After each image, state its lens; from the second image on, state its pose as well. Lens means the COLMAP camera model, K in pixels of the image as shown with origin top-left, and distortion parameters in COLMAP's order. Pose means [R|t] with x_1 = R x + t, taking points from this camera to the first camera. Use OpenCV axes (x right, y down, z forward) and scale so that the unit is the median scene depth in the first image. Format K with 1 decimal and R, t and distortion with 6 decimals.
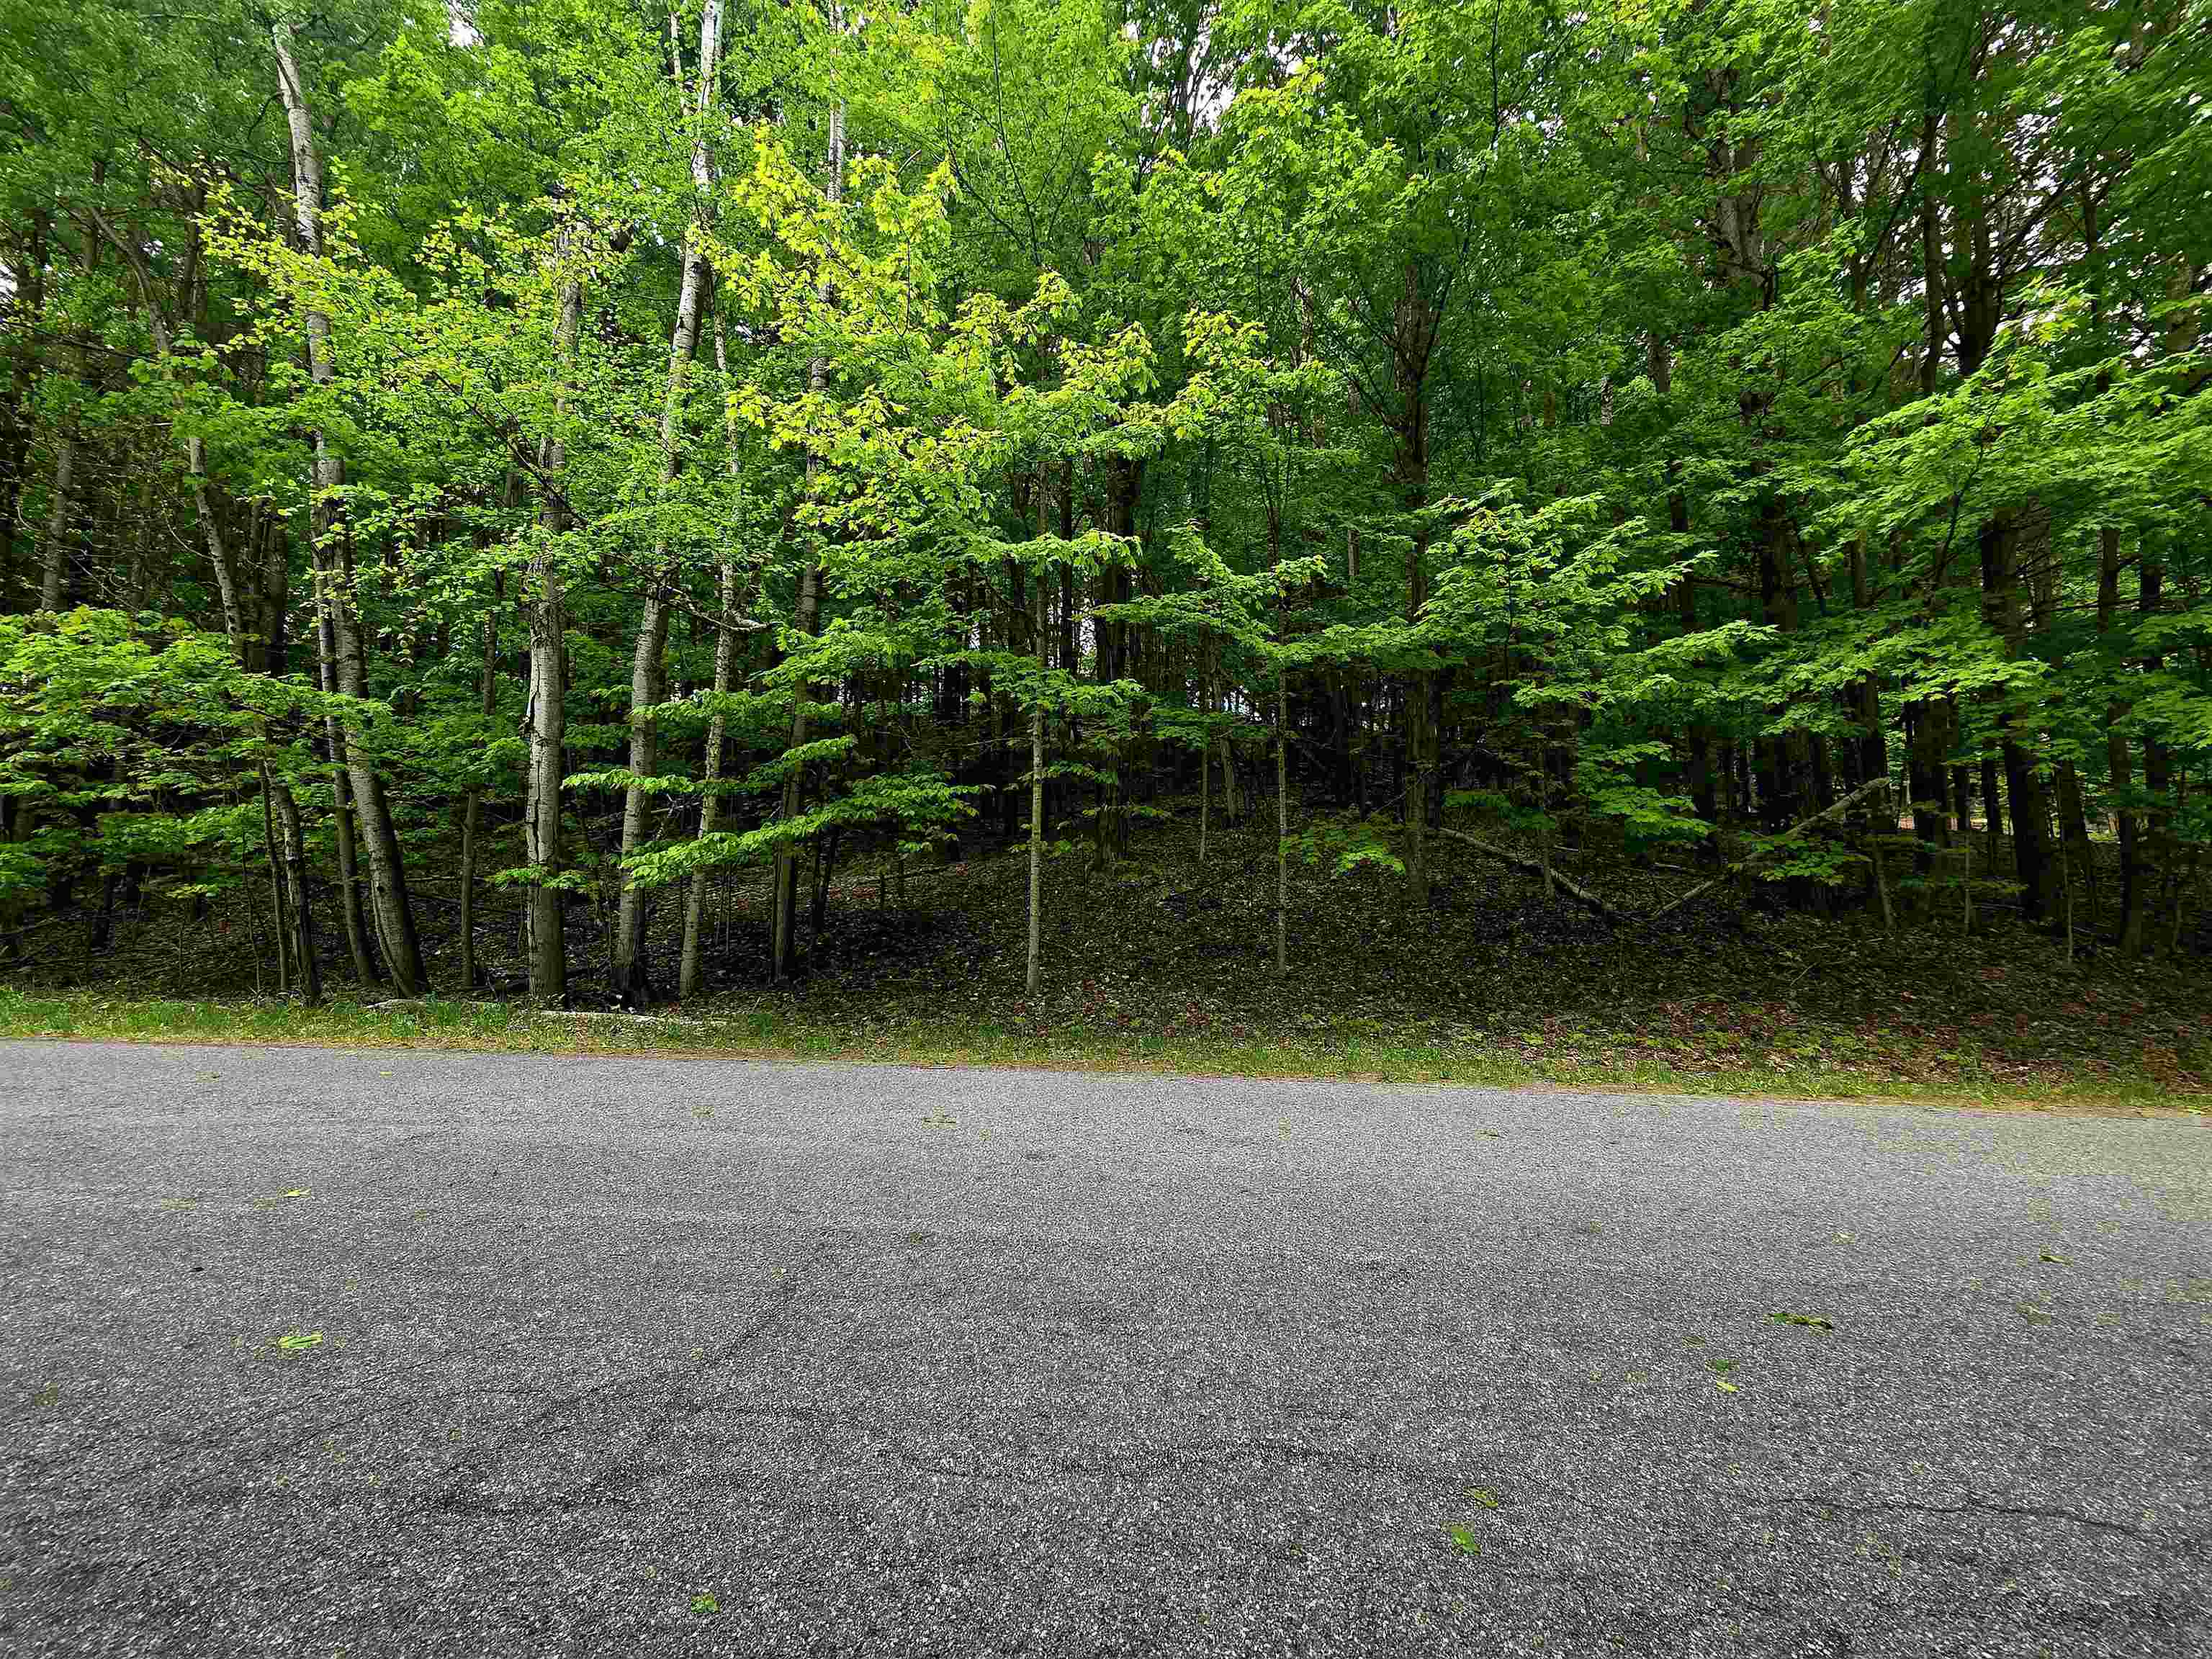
lens RADIAL K [[883.3, 0, 1106.0], [0, 883.3, 829.5], [0, 0, 1]] dist [0.006724, -0.000234]
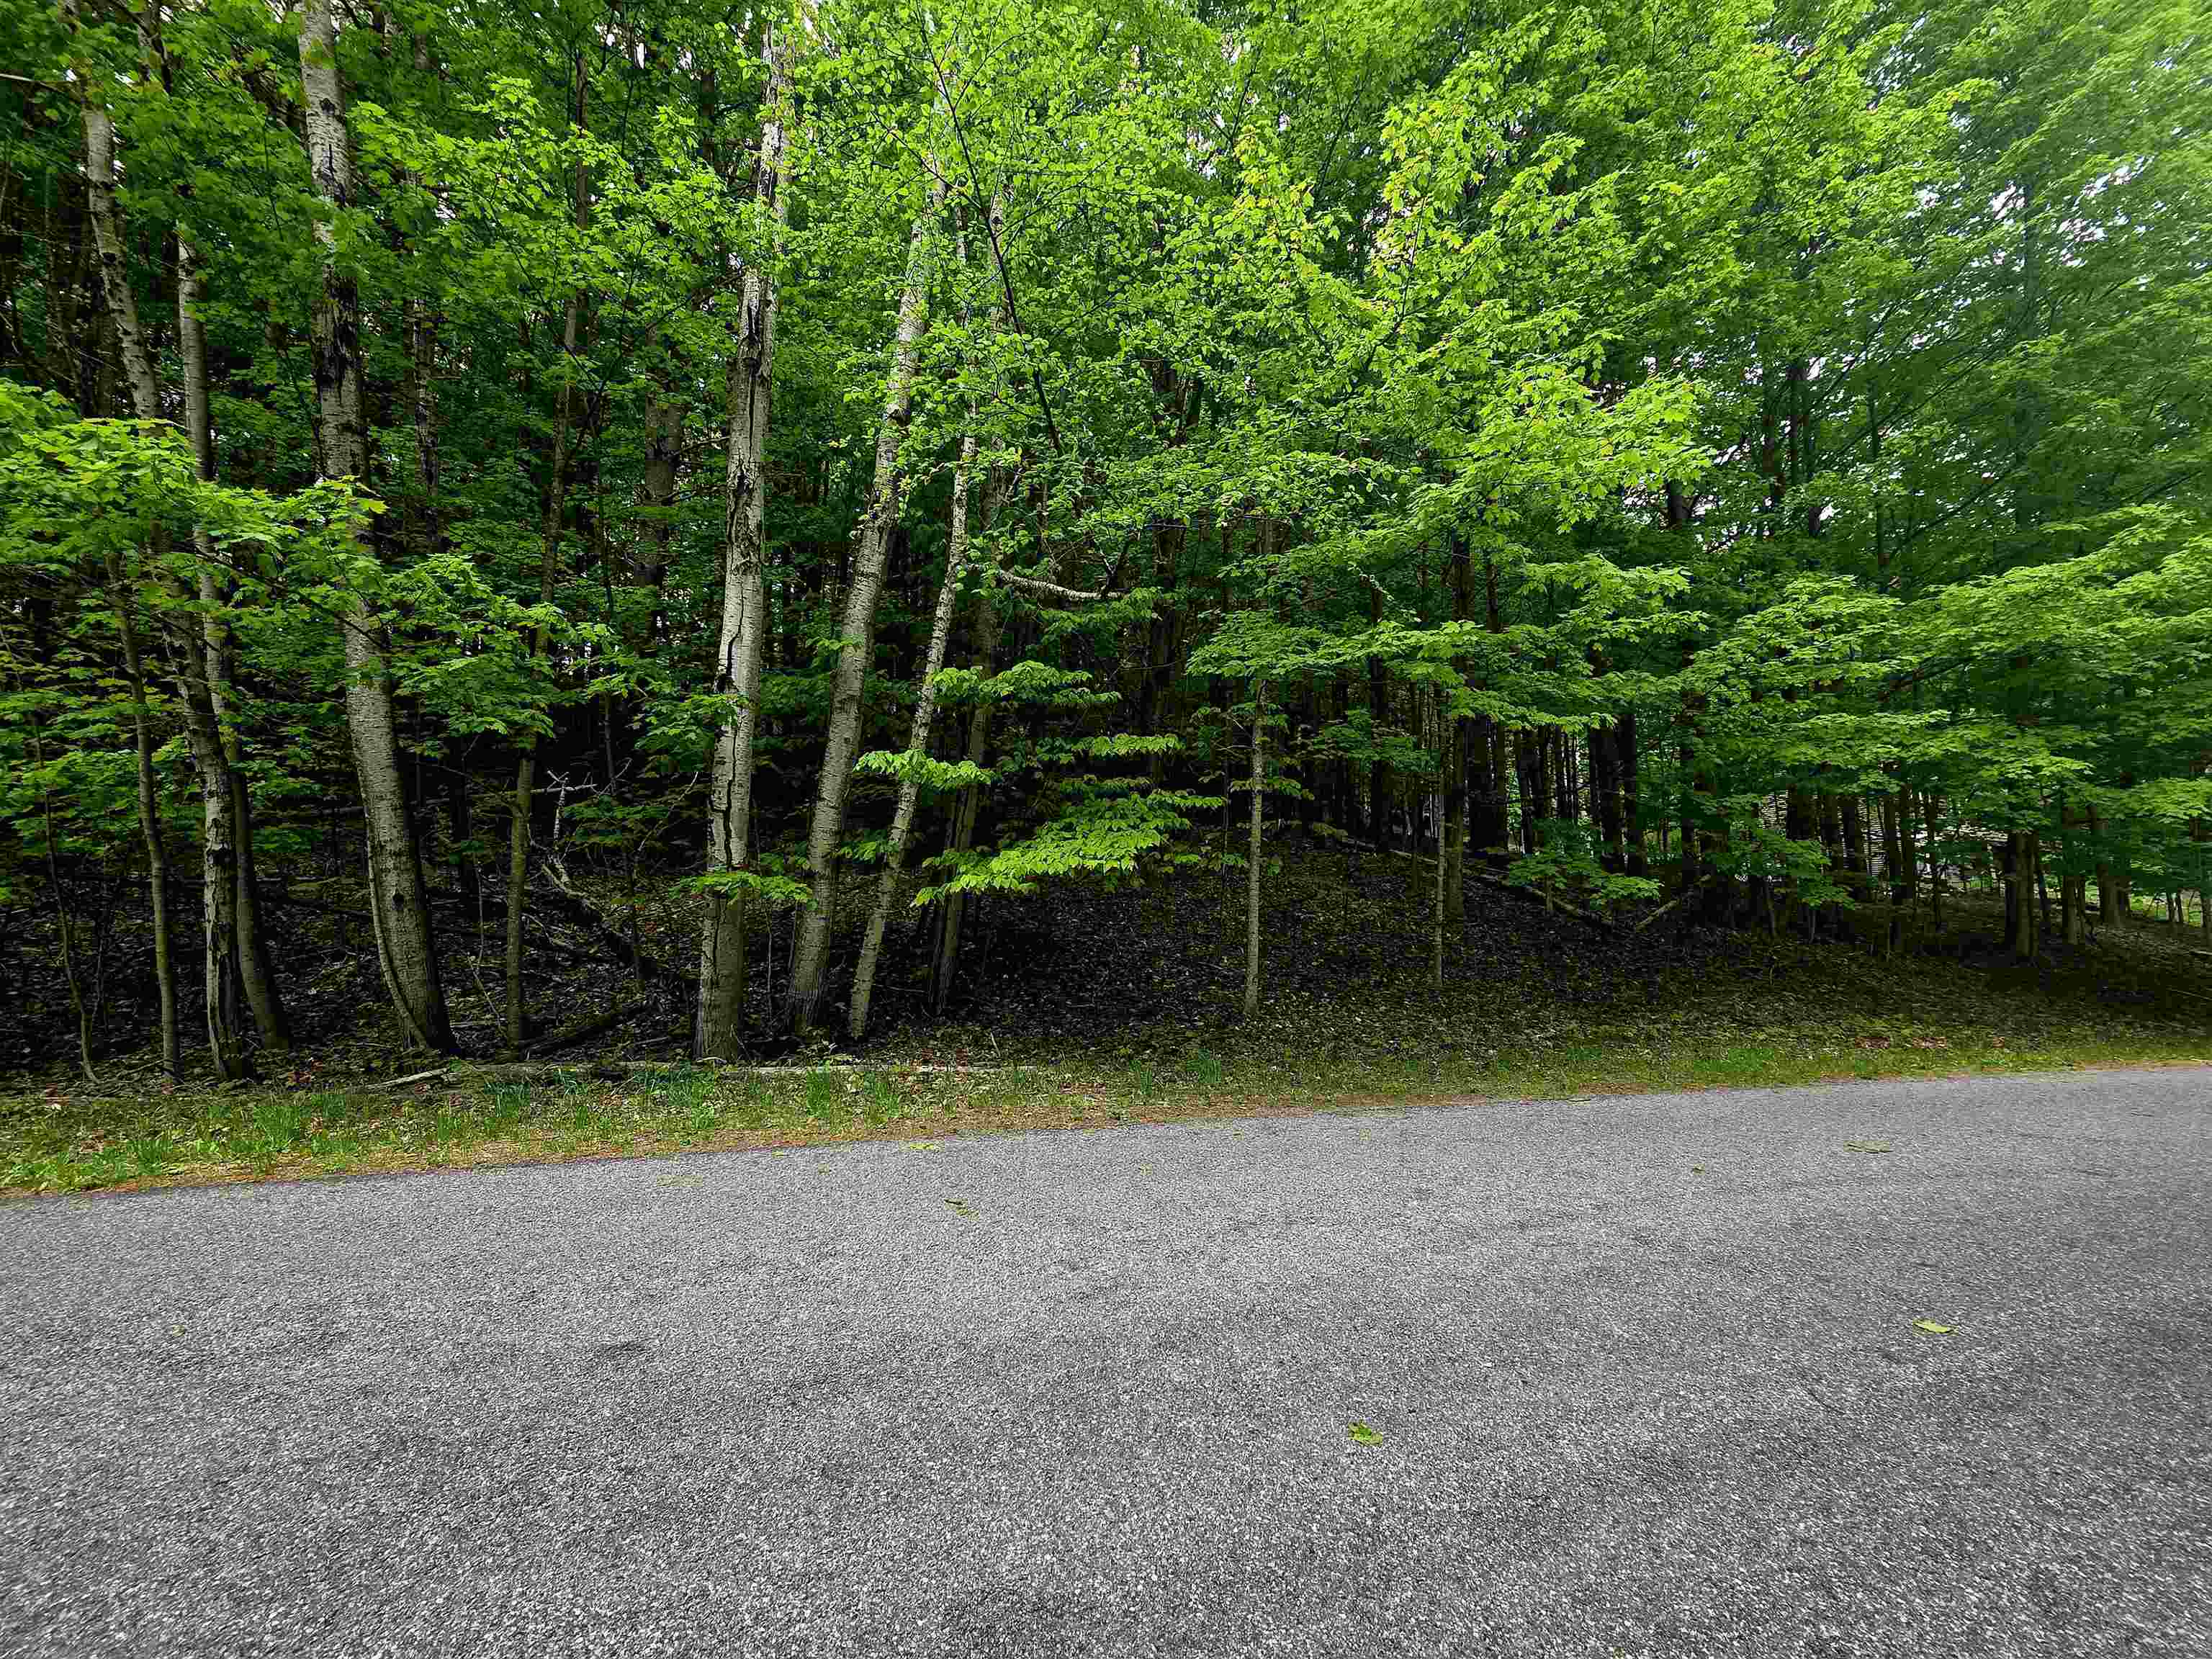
lens RADIAL K [[883.3, 0, 1106.0], [0, 883.3, 829.5], [0, 0, 1]] dist [0.006724, -0.000234]
pose [[0.923406, 0.044396, 0.381248, -0.627548], [-0.047808, 0.998856, -0.000523, -0.007603], [-0.380835, -0.017743, 0.924473, 0.201244]]
